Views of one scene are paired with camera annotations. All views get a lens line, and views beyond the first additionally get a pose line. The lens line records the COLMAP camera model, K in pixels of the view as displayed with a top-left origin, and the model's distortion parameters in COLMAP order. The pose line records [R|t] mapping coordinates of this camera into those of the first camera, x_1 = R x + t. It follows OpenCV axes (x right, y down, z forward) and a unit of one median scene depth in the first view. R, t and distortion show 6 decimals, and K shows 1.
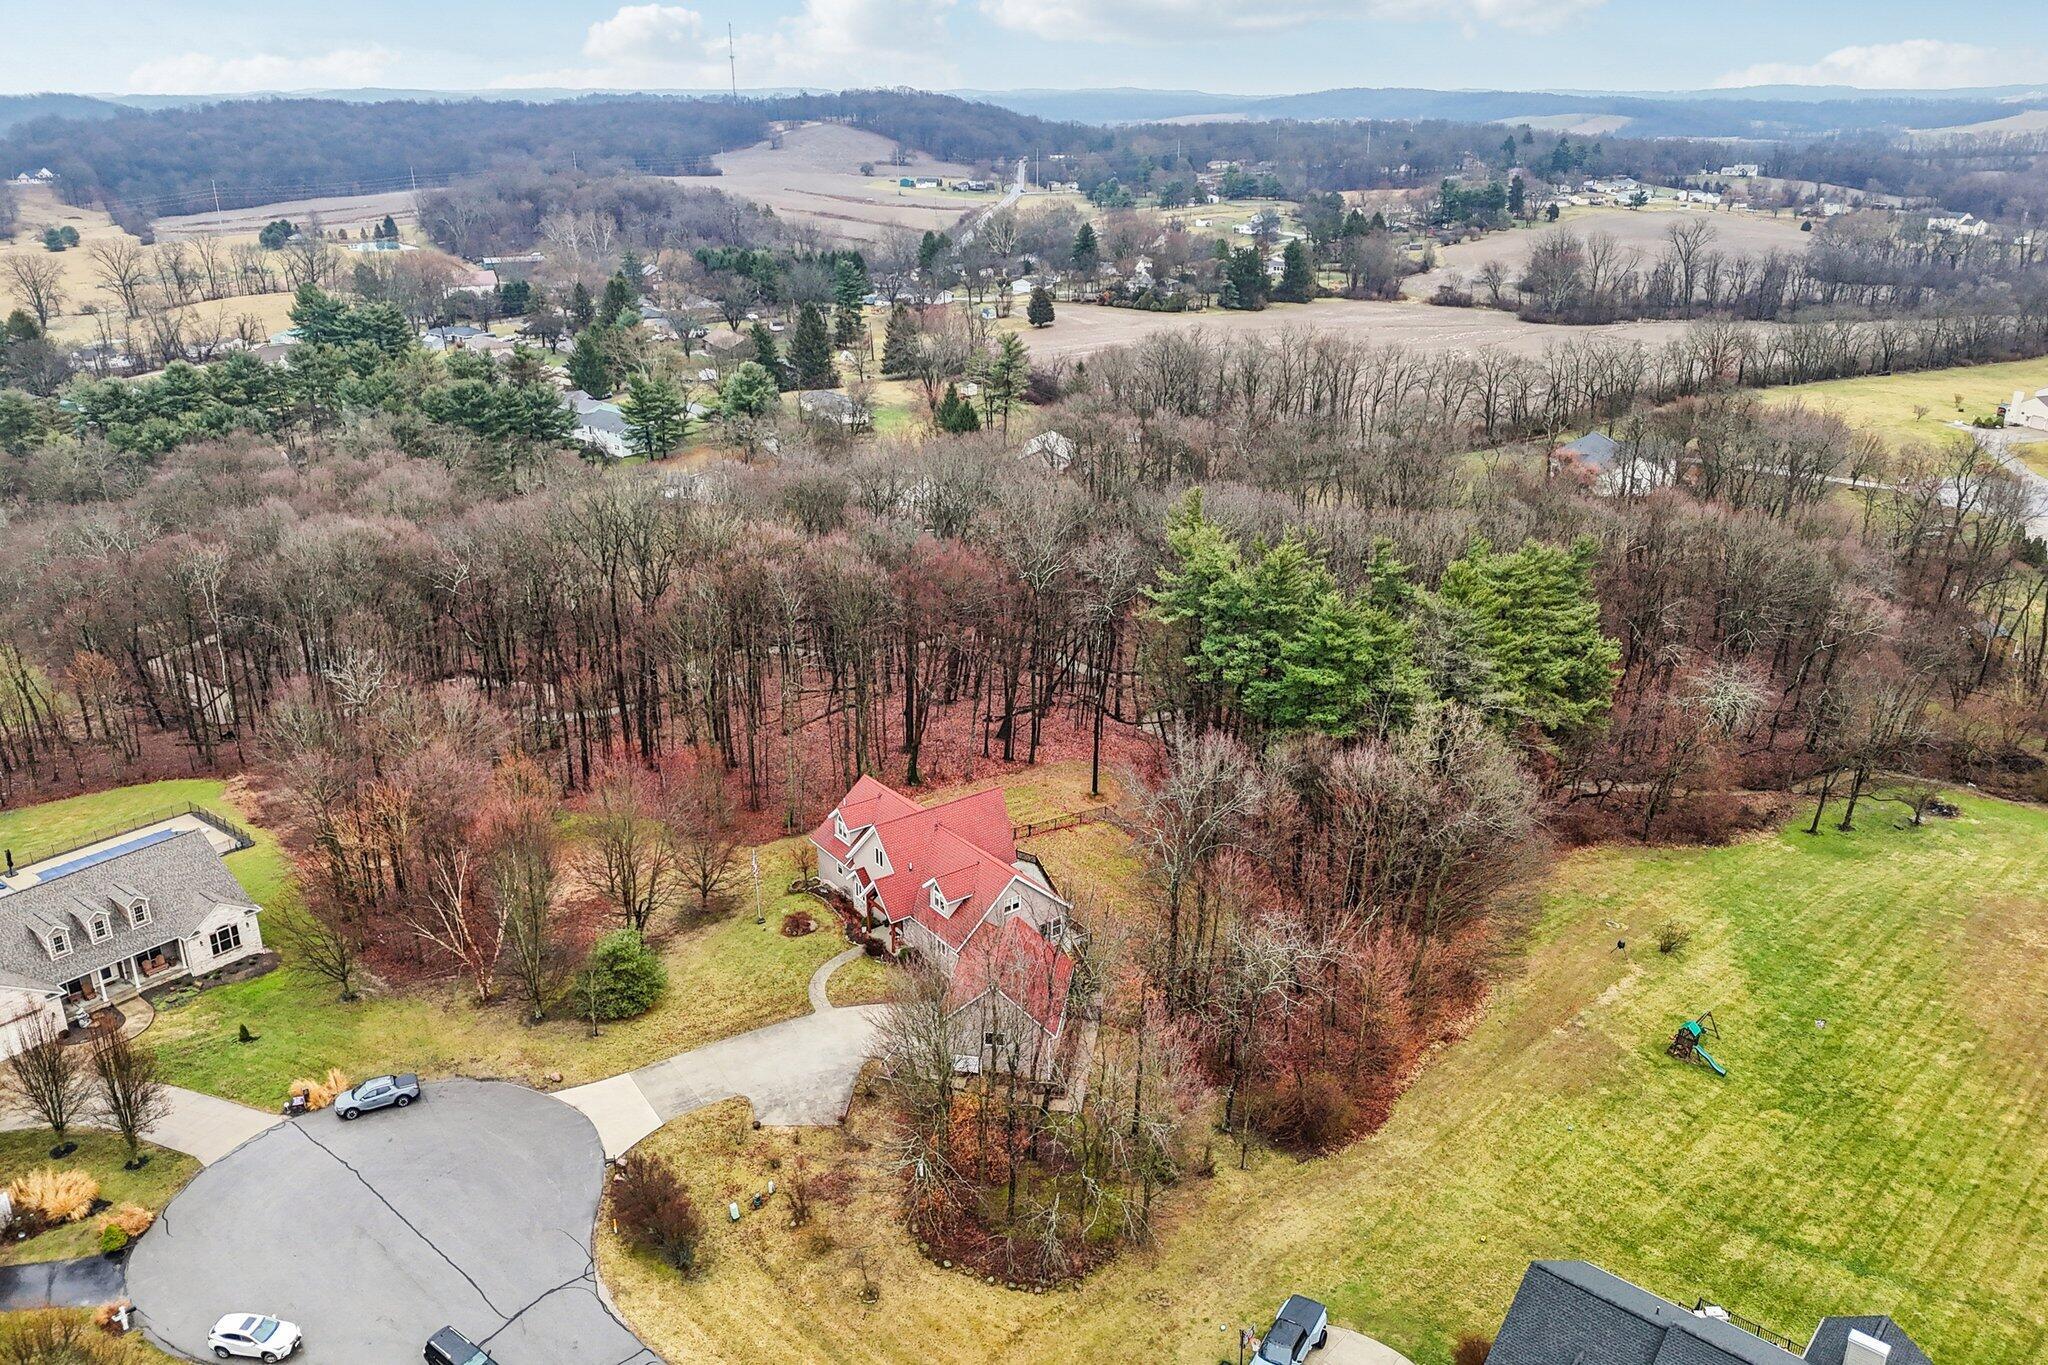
lens RADIAL K [[1527.2, 0, 1024.4], [0, 1527.2, 653.3], [0, 0, 1]] dist [0.079656, -0.084768]
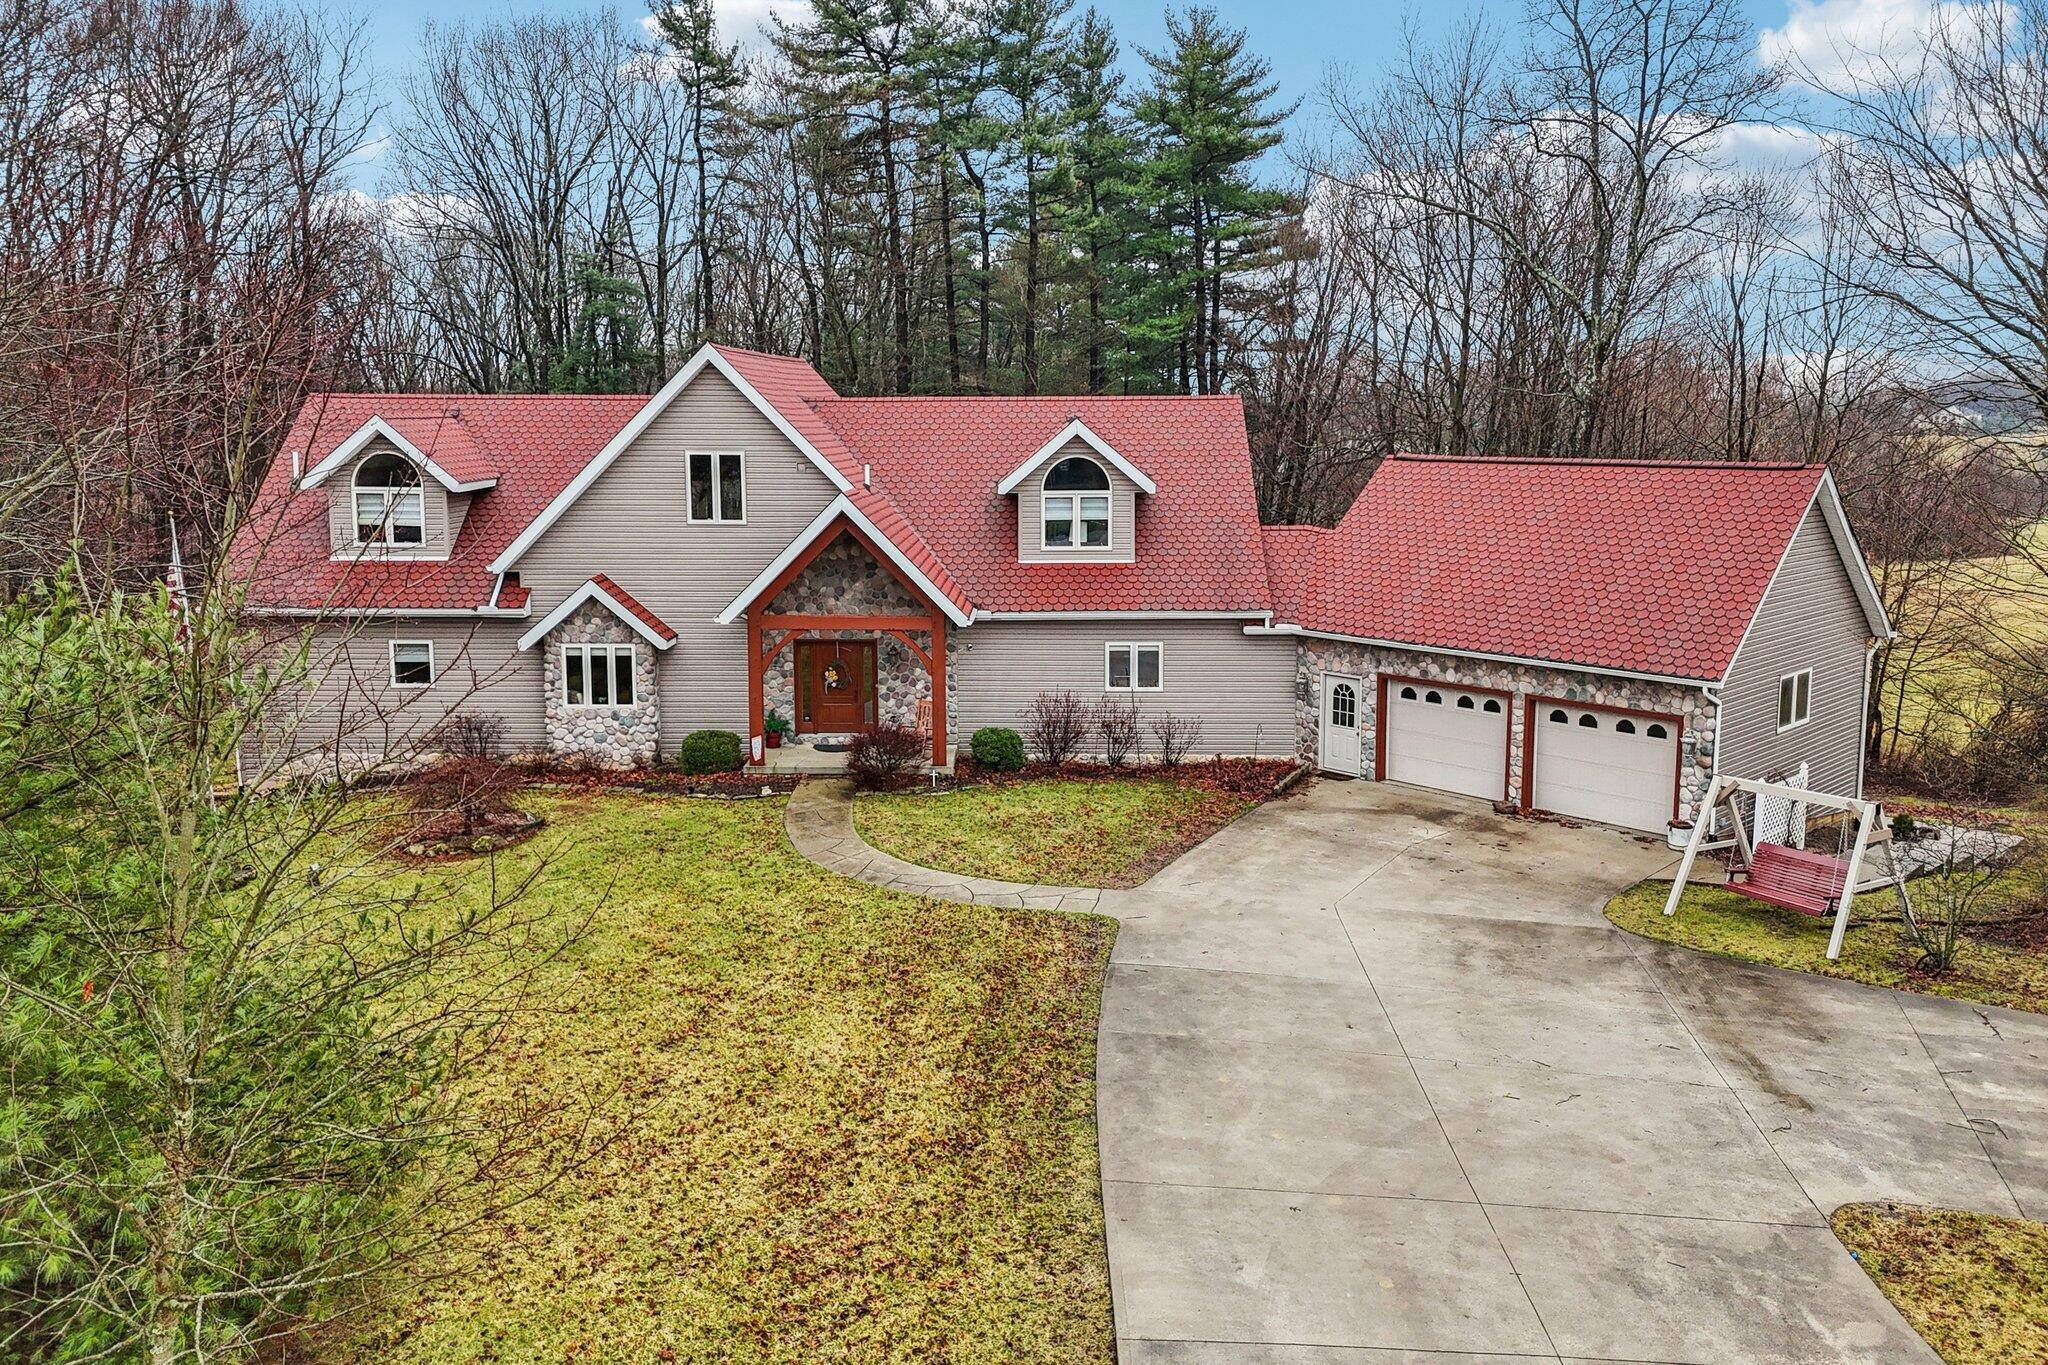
lens RADIAL K [[1534.0, 0, 1024.2], [0, 1534.0, 600.9], [0, 0, 1]] dist [0.074847, -0.066733]
pose [[0.600965, -0.096356, 0.793446, -0.110196], [0.270242, 0.958739, -0.088255, 0.075290], [-0.752203, 0.267461, 0.602208, 0.316943]]
